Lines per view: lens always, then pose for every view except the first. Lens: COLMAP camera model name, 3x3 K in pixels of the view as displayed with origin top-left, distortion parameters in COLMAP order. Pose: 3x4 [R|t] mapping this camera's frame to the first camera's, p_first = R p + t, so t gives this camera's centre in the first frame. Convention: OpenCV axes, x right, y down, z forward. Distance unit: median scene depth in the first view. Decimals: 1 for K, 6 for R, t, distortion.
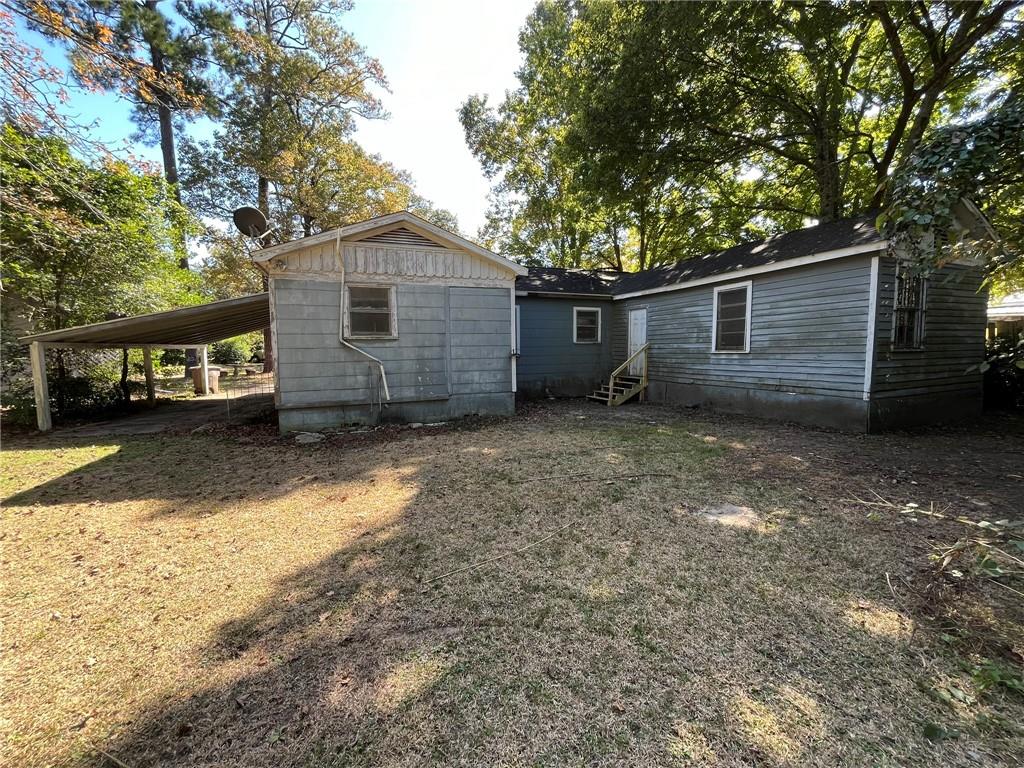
lens RADIAL K [[414.2, 0, 508.6], [0, 414.2, 383.6], [0, 0, 1]] dist [-0.000312, -0.000312]
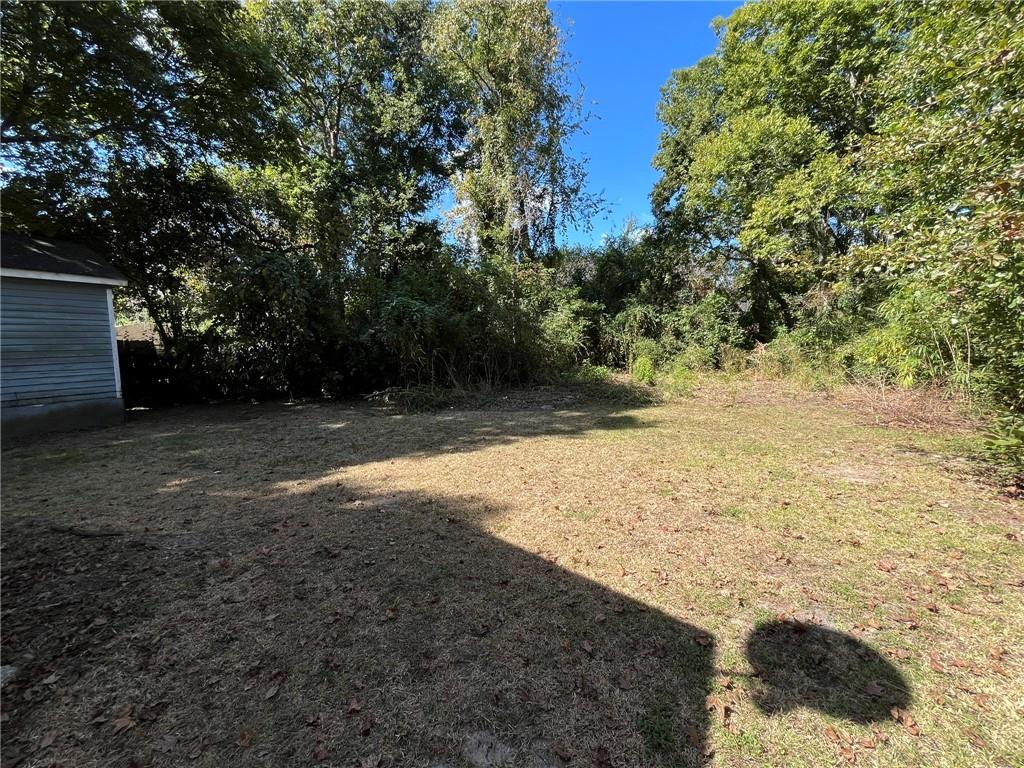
lens RADIAL K [[414.2, 0, 512.4], [0, 414.2, 385.1], [0, 0, 1]] dist [-0.000312, -0.000312]
pose [[-0.661373, -0.038573, 0.749064, -0.955223], [0.103455, 0.984440, 0.142038, -0.056901], [-0.742888, 0.171435, -0.647092, 0.937848]]
